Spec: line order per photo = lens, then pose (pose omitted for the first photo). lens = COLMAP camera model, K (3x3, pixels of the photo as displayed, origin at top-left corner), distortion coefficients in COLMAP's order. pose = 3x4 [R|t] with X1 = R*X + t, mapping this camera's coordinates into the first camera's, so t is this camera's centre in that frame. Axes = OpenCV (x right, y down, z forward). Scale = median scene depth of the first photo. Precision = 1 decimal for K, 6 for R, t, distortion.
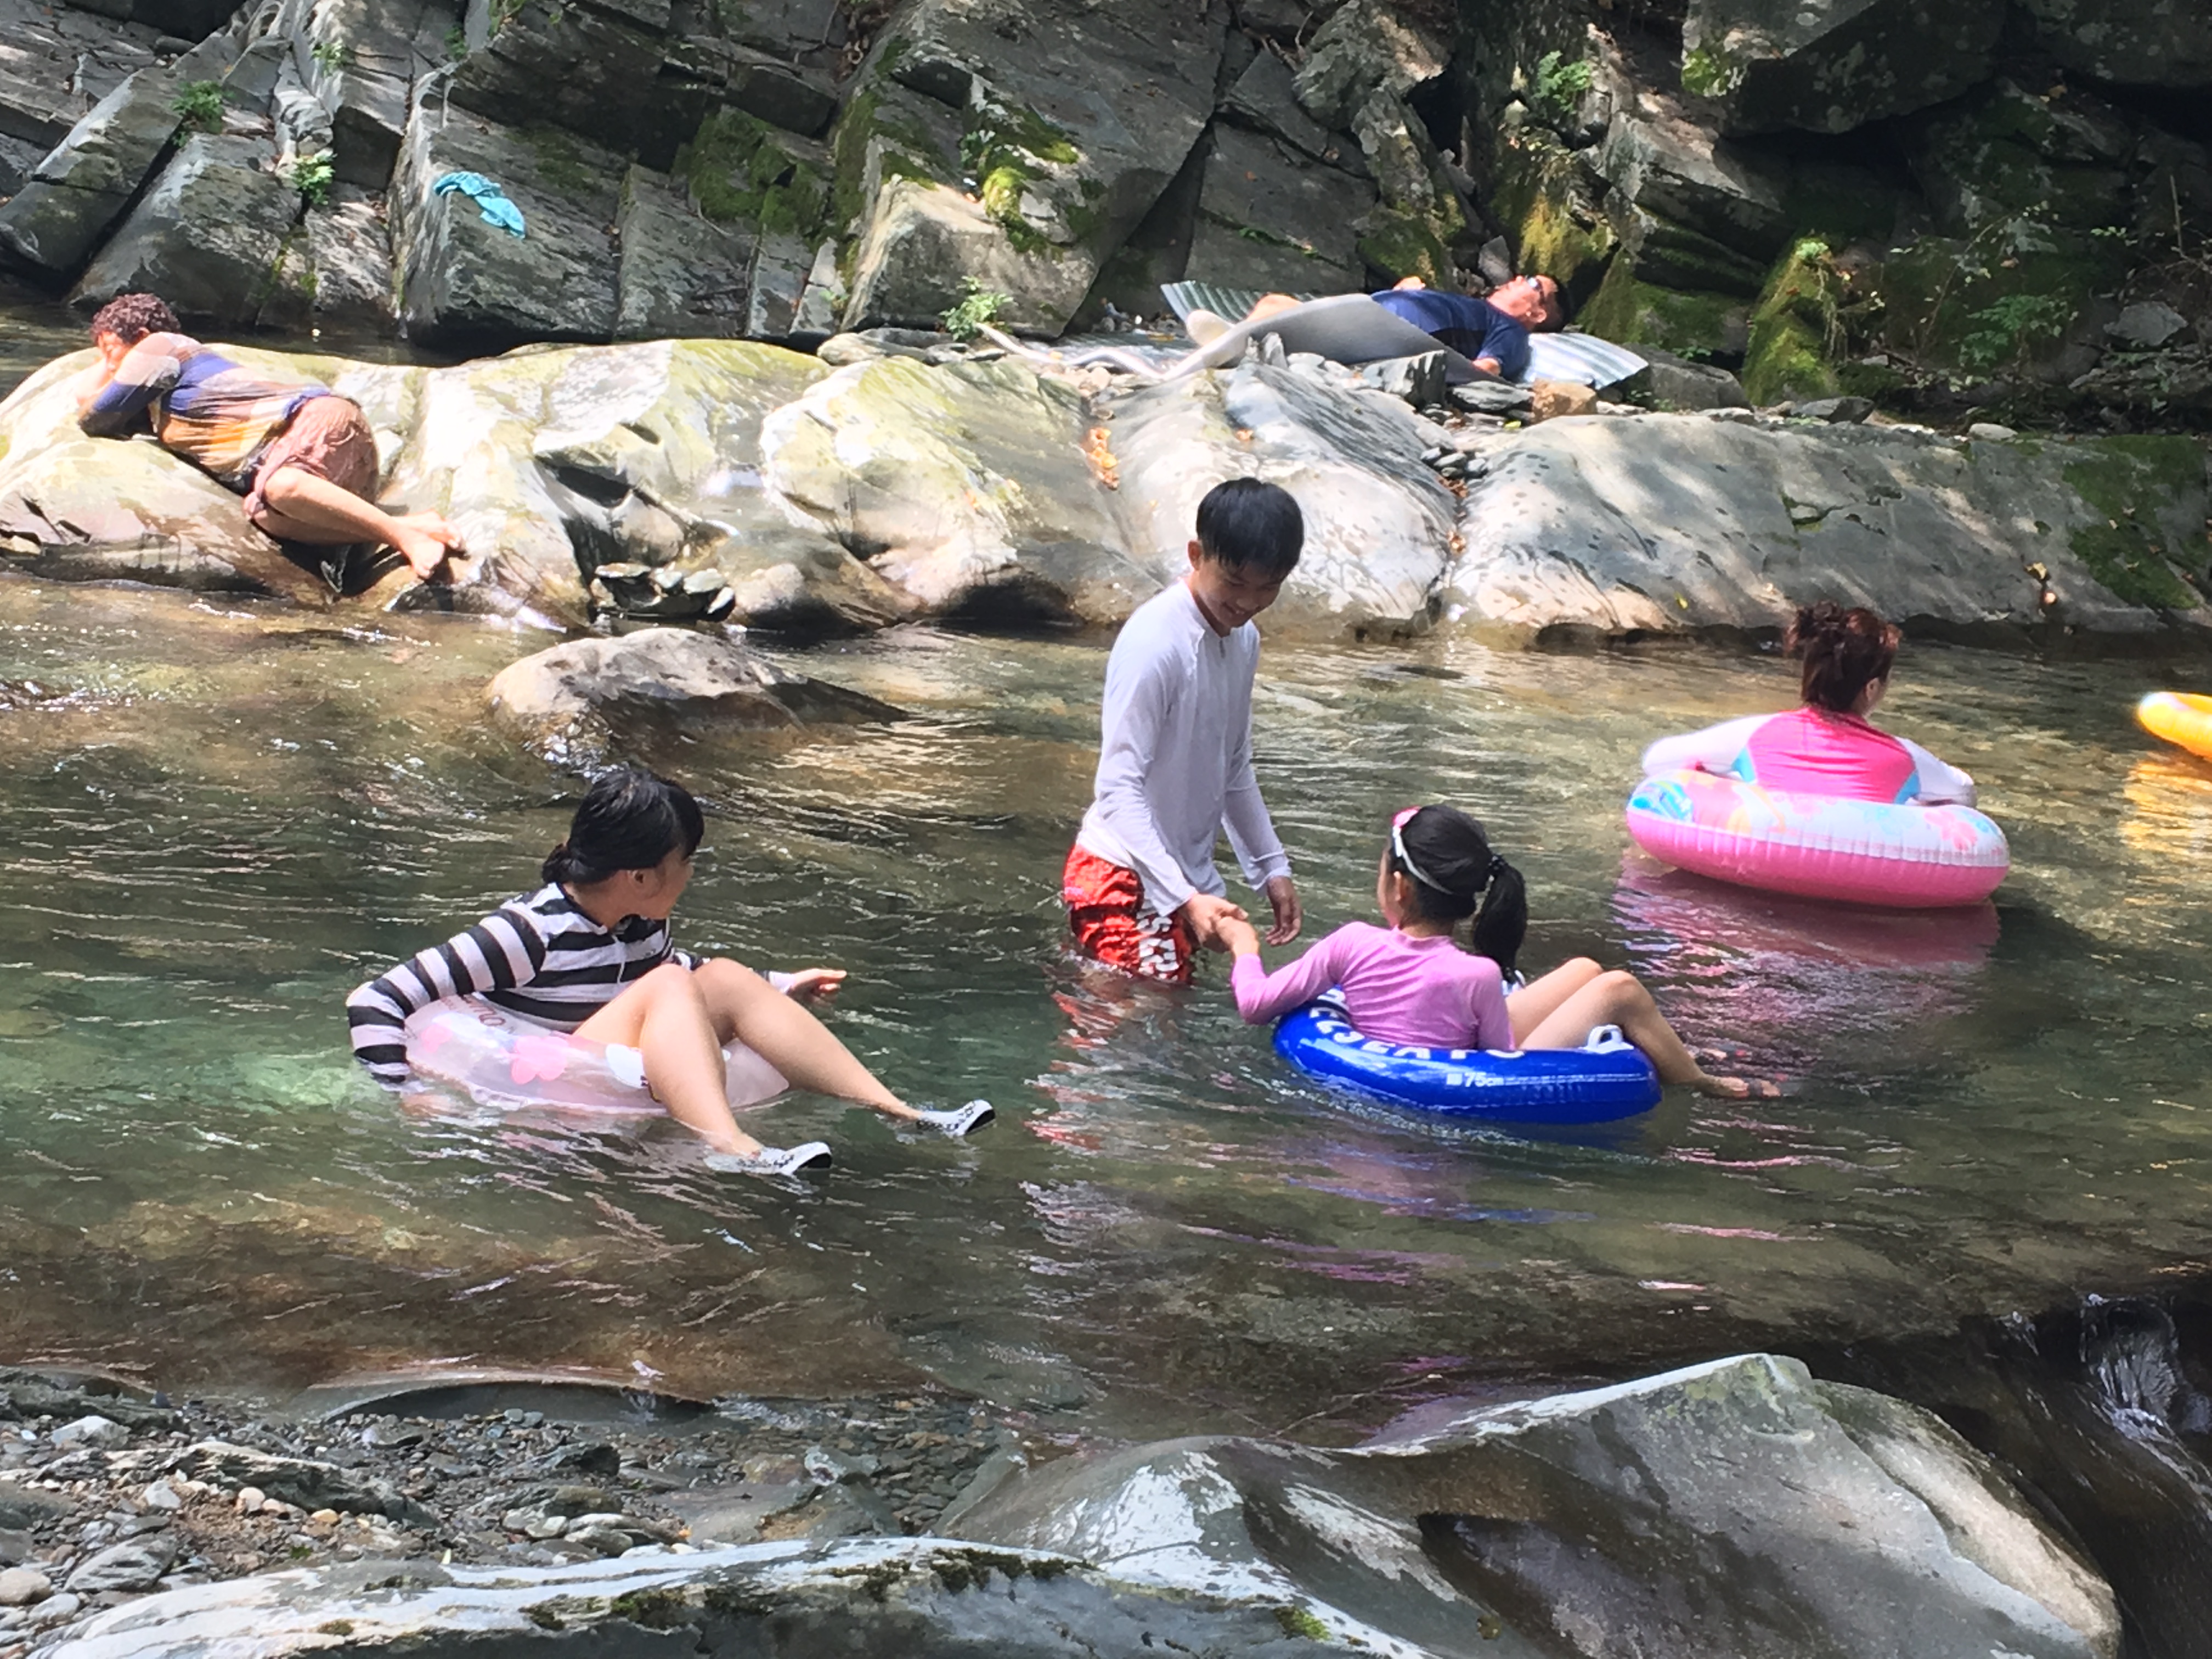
lens RADIAL K [[4345.6, 0, 1106.0], [0, 4345.6, 829.5], [0, 0, 1]] dist [0.076279, 0.271896]
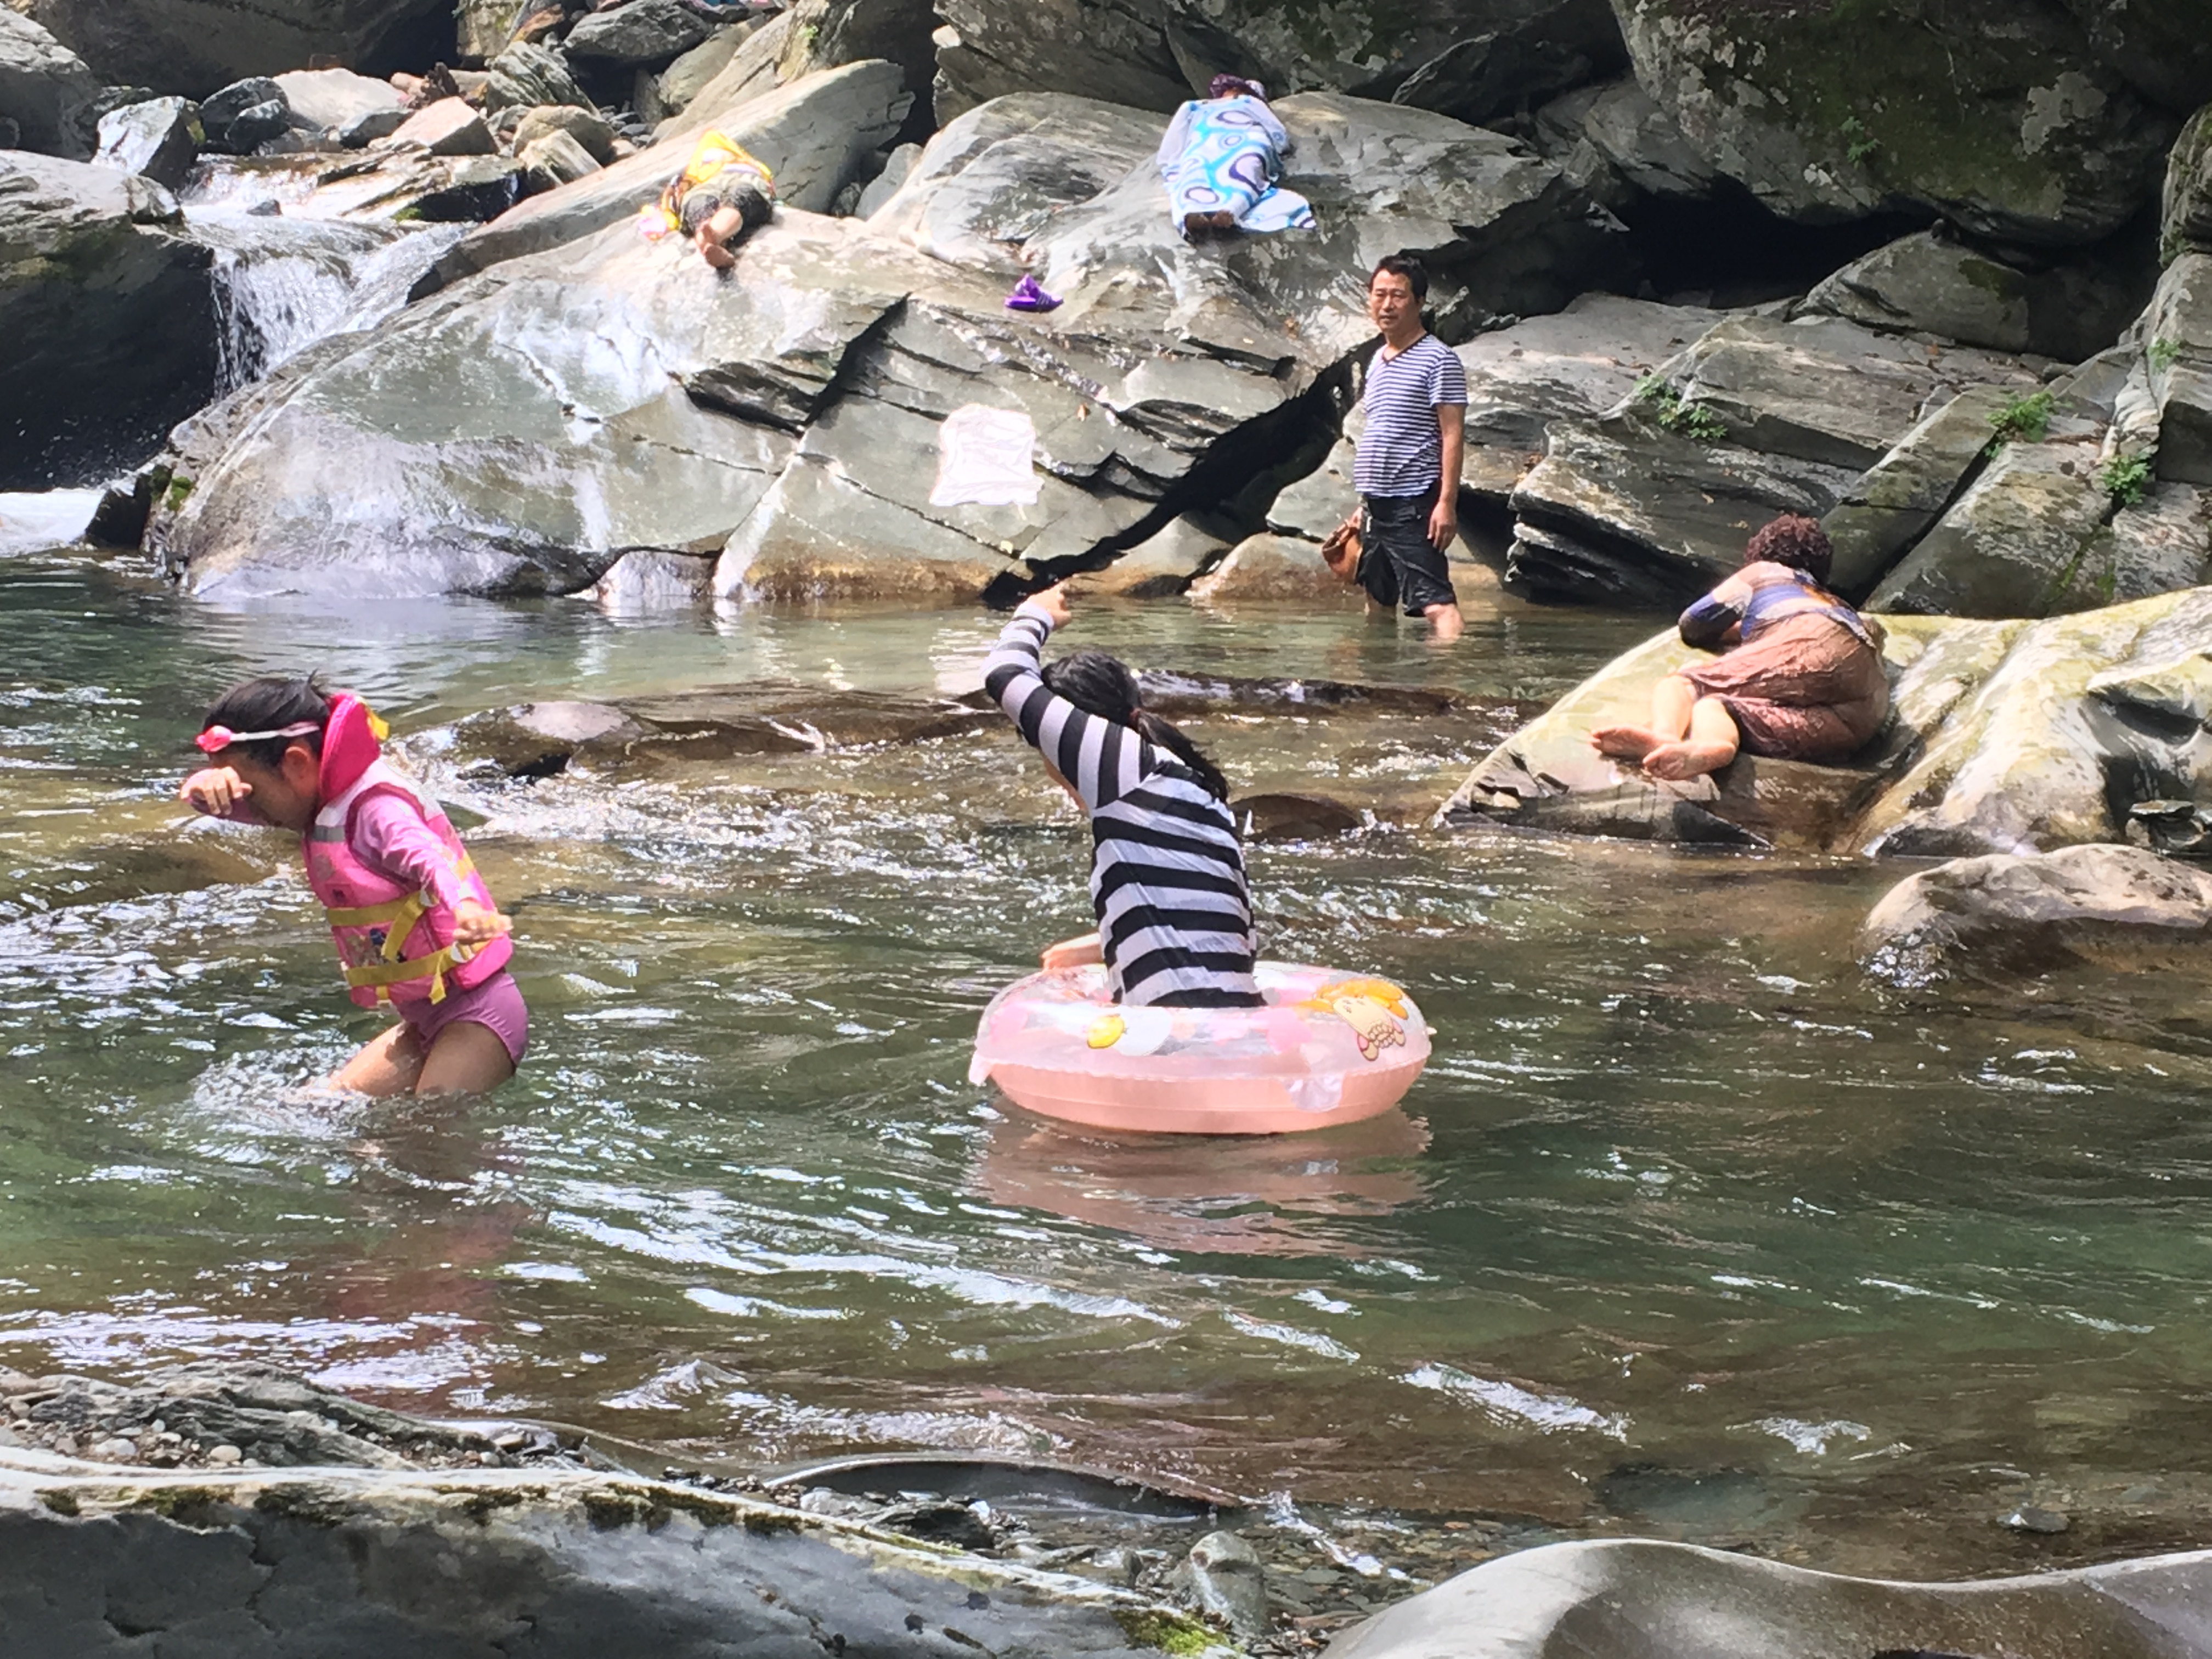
lens RADIAL K [[4494.7, 0, 1106.0], [0, 4494.7, 829.5], [0, 0, 1]] dist [0.071088, 0.328808]
pose [[0.860951, -0.044108, -0.506772, 0.125404], [-0.011521, 0.994287, -0.106113, 0.033315], [0.508557, 0.097197, 0.855525, 0.073205]]
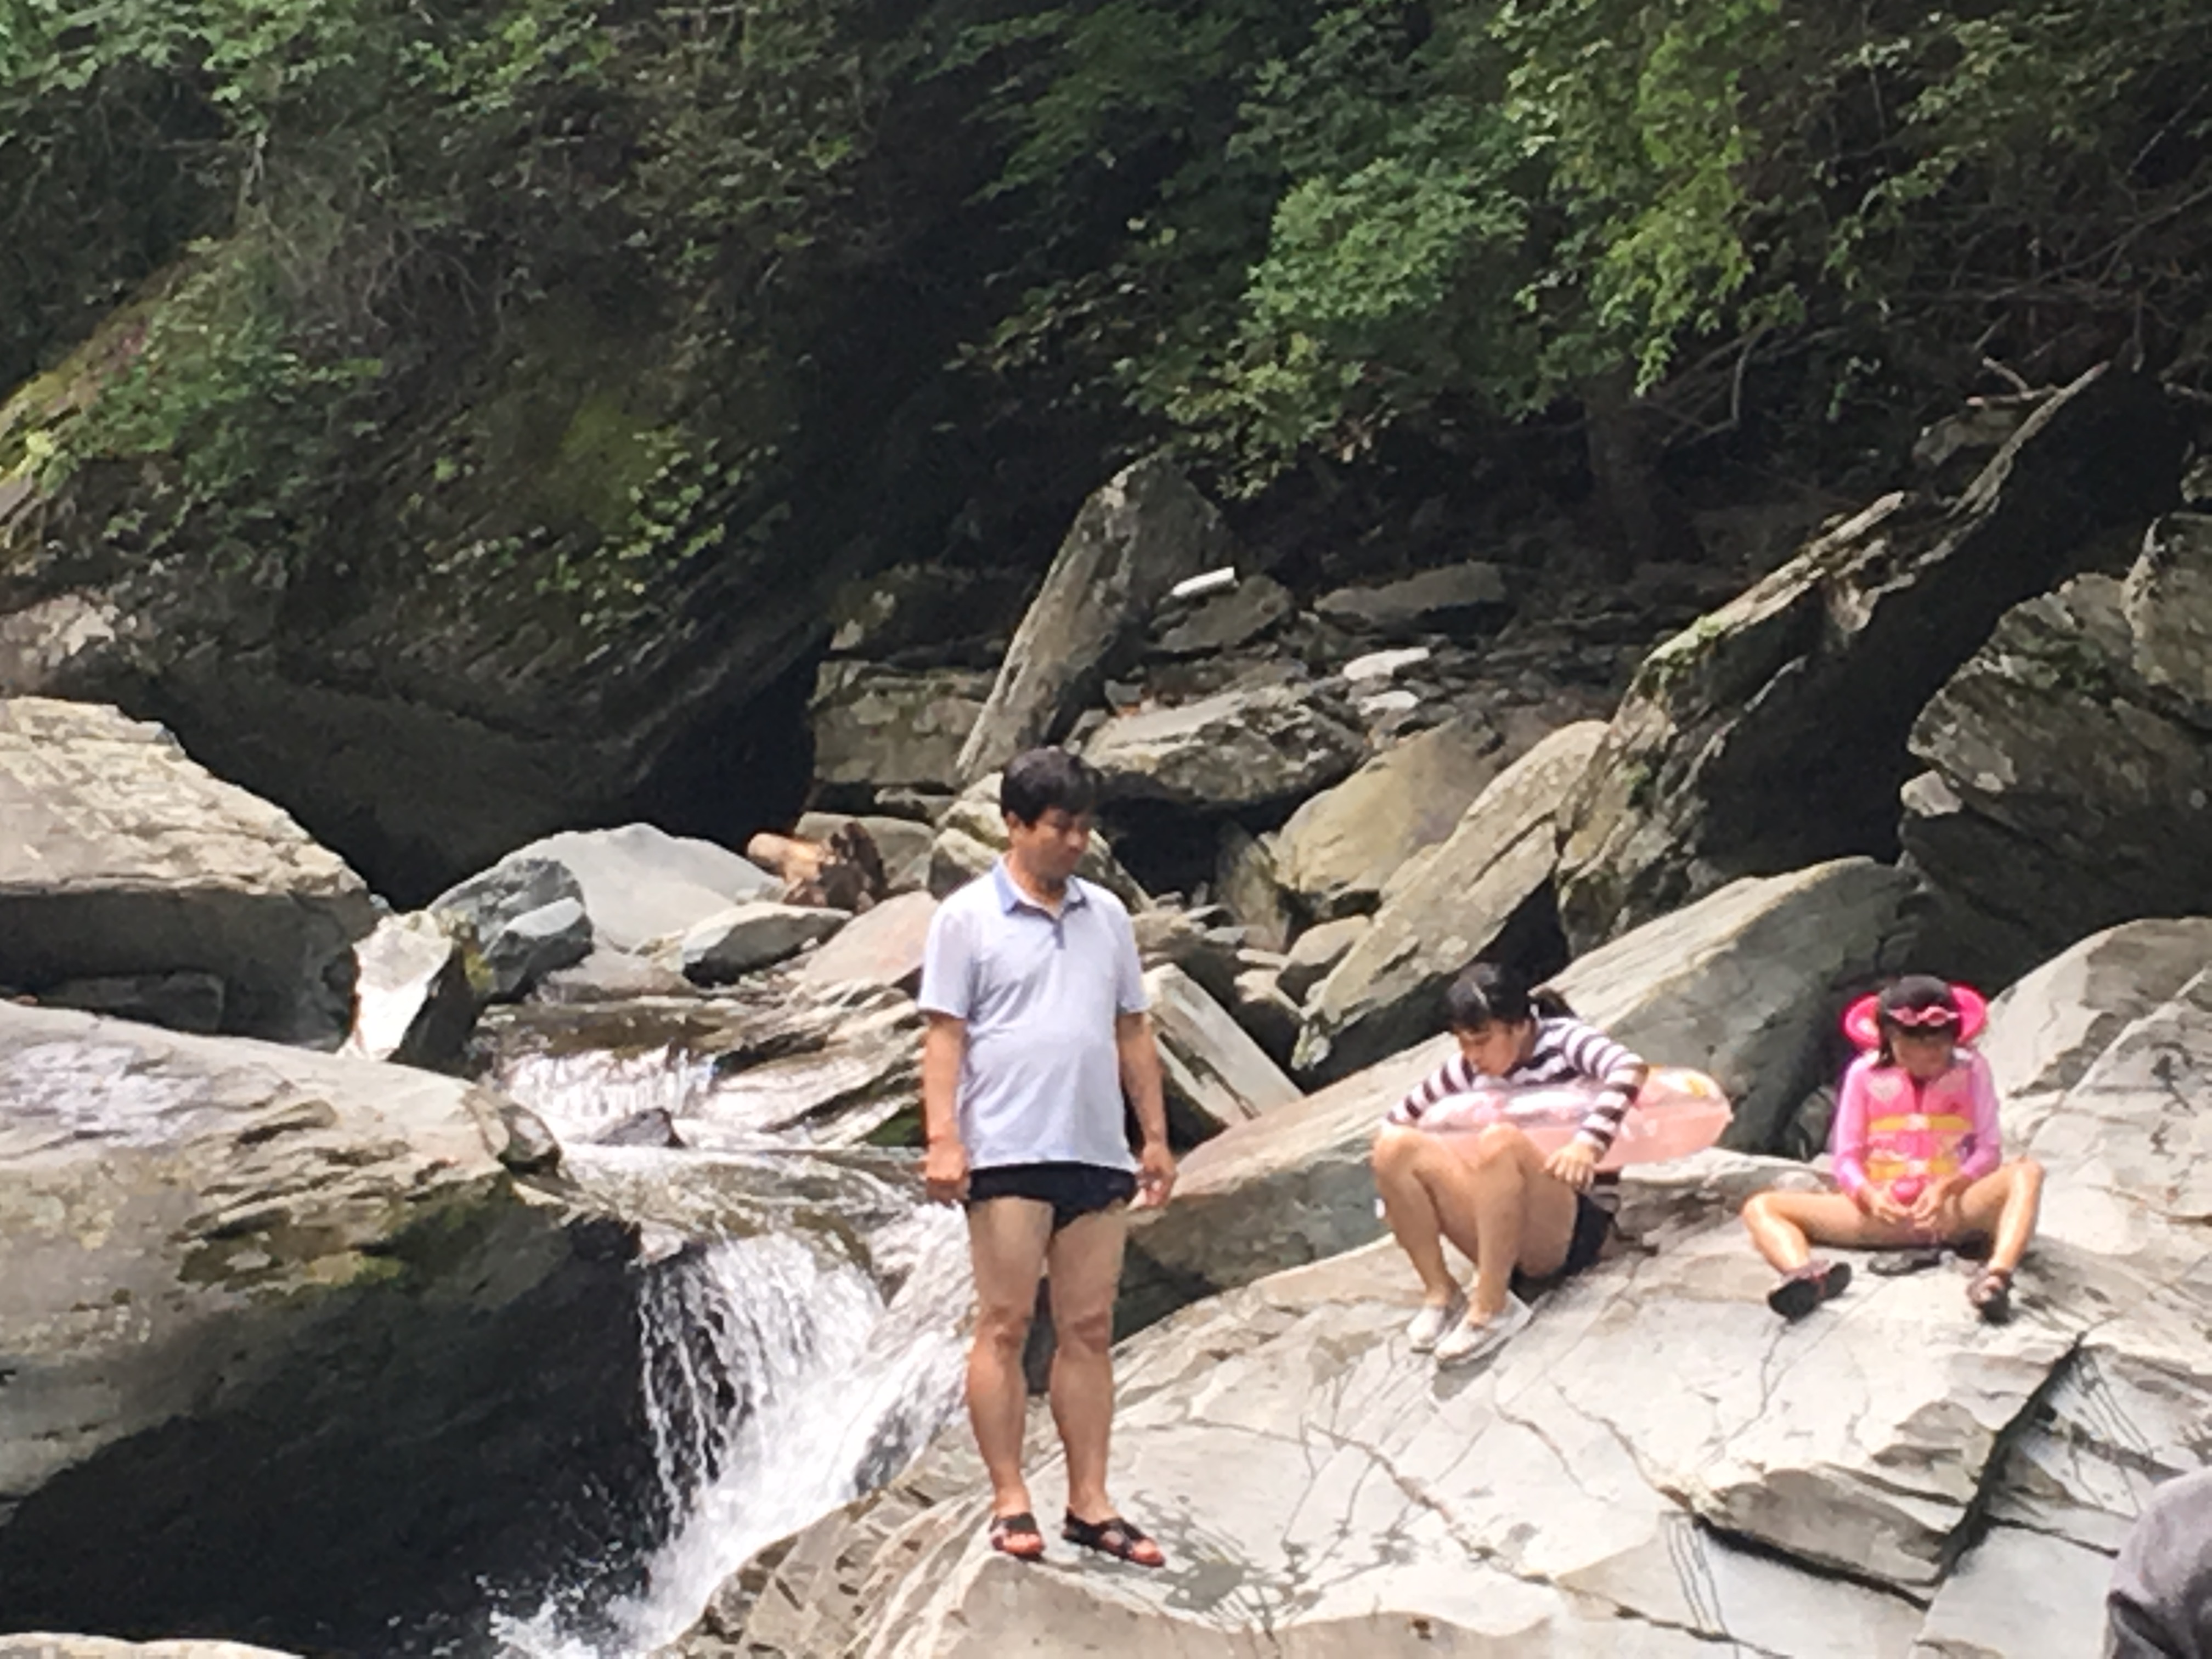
lens RADIAL K [[9360.3, 0, 1106.0], [0, 9360.3, 829.5], [0, 0, 1]] dist [-0.051840, 3.540461]
pose [[0.835280, -0.125180, -0.535386, 0.095927], [-0.013690, 0.968701, -0.247853, 0.031552], [0.549655, 0.214356, 0.807422, -0.121394]]
